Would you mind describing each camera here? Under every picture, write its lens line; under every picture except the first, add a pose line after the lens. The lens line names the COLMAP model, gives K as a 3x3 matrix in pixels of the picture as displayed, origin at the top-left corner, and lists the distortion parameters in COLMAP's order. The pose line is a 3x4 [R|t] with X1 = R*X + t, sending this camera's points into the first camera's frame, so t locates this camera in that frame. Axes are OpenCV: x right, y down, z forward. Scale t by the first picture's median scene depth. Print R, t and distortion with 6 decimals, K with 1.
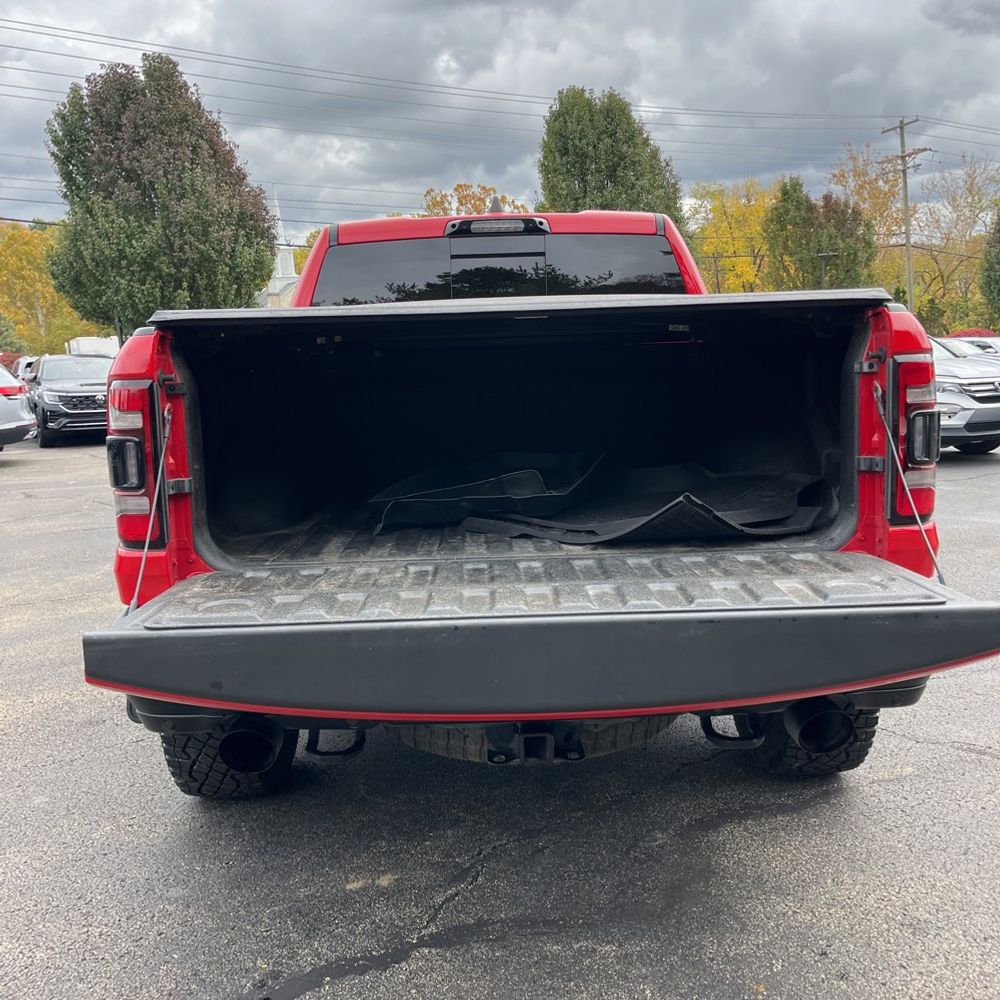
lens RADIAL K [[1029.1, 0, 496.2], [0, 1029.1, 494.1], [0, 0, 1]] dist [0.032599, 0.000000]
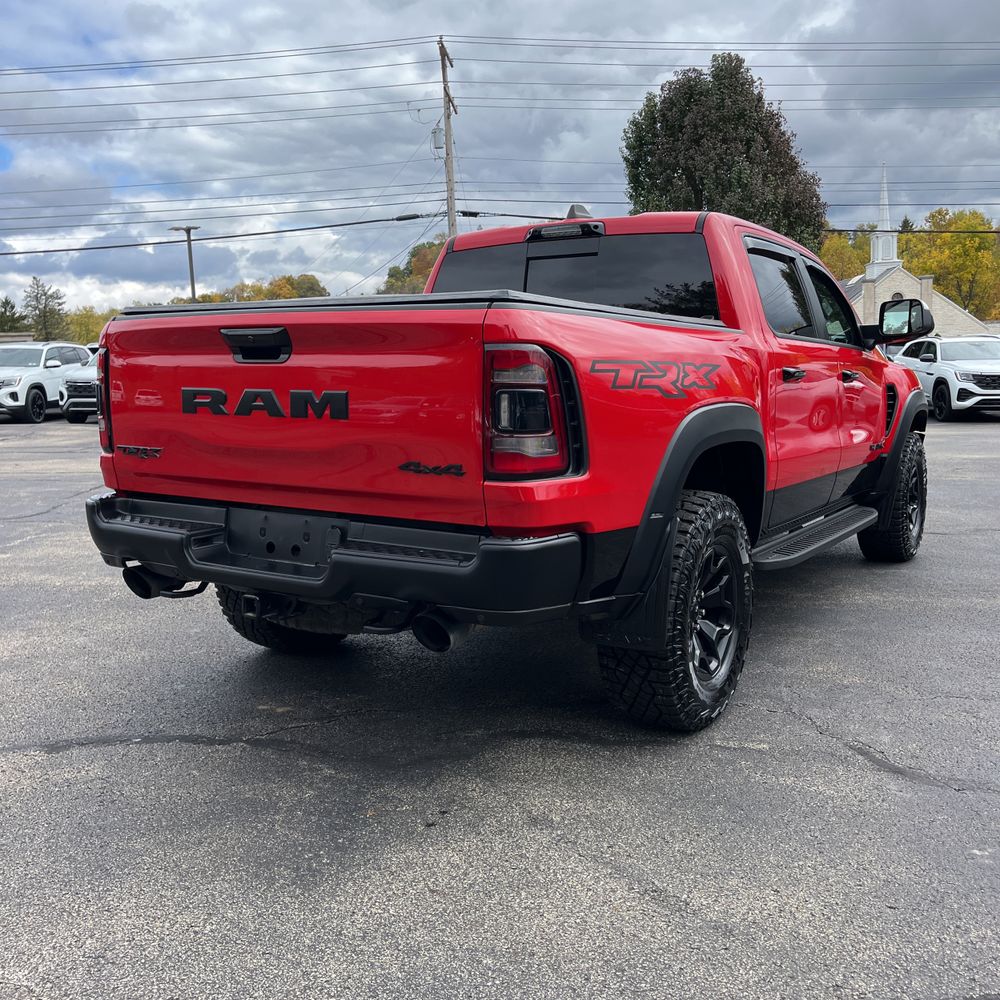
lens RADIAL K [[1029.1, 0, 502.1], [0, 1029.1, 507.9], [0, 0, 1]] dist [0.032599, 0.000000]
pose [[0.839046, 0.104564, -0.533918, 0.093110], [-0.091447, 0.994500, 0.051058, -0.000156], [0.536320, 0.005985, 0.843993, -0.003575]]
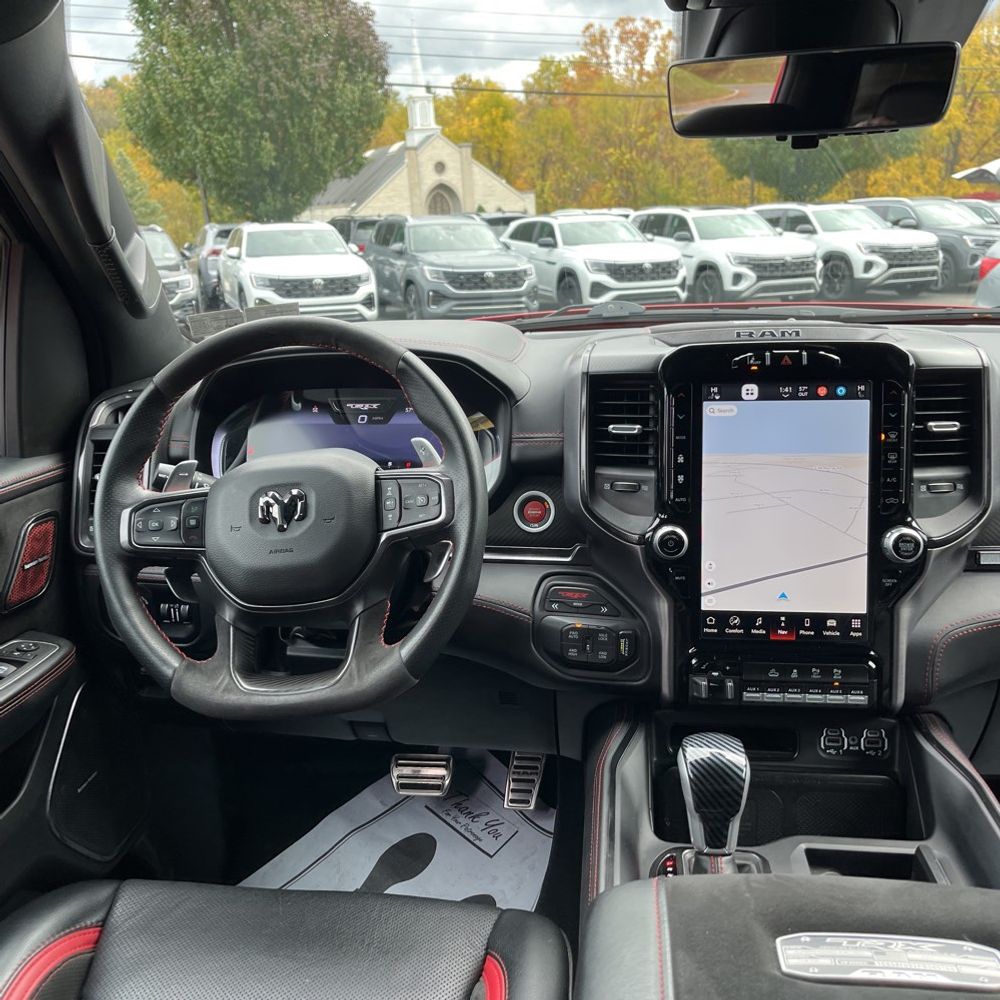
lens RADIAL K [[1029.1, 0, 498.6], [0, 1029.1, 497.5], [0, 0, 1]] dist [0.032599, 0.000000]
pose [[0.989785, 0.036137, -0.137910, -0.005753], [-0.017262, 0.990602, 0.135682, -0.034498], [0.141517, -0.131915, 0.981107, 0.196532]]
